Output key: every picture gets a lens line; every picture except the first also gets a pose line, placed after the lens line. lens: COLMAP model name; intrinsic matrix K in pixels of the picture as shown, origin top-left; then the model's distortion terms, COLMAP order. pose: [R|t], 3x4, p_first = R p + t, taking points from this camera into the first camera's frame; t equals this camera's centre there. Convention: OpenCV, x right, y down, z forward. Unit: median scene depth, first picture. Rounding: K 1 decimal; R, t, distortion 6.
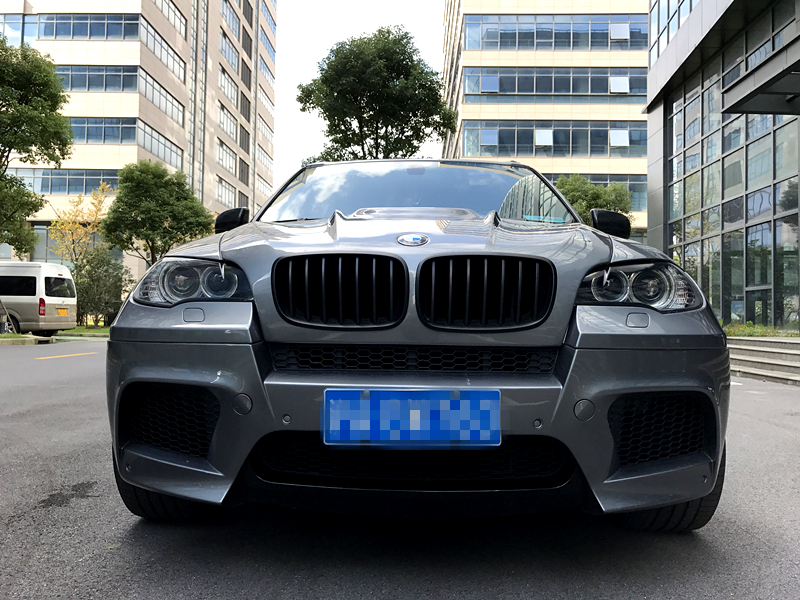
lens RADIAL K [[645.8, 0, 400.0], [0, 645.8, 300.0], [0, 0, 1]] dist [0.003358, 0.001265]
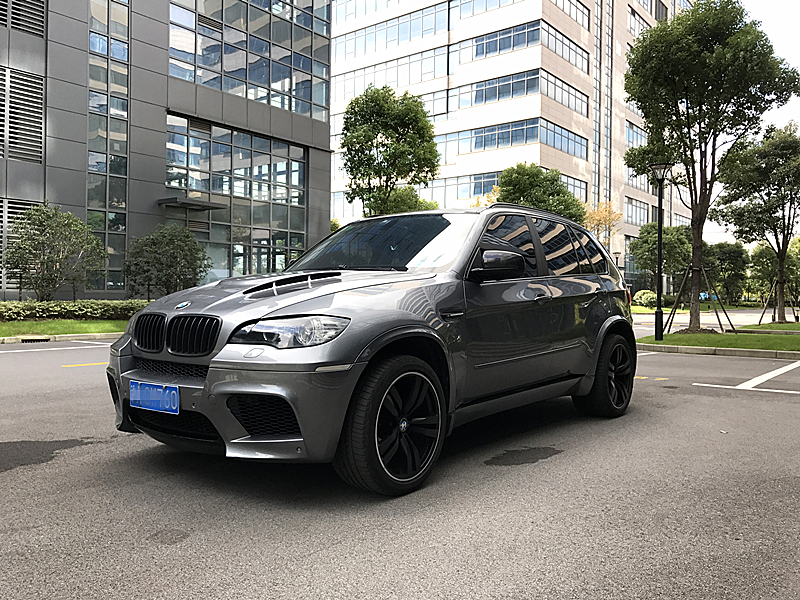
lens RADIAL K [[651.9, 0, 400.0], [0, 651.9, 300.0], [0, 0, 1]] dist [0.005834, -0.005178]
pose [[0.797977, -0.001468, -0.602686, 0.105643], [0.016183, 0.999689, 0.018993, -0.008193], [0.602471, -0.024909, 0.797752, -0.010186]]
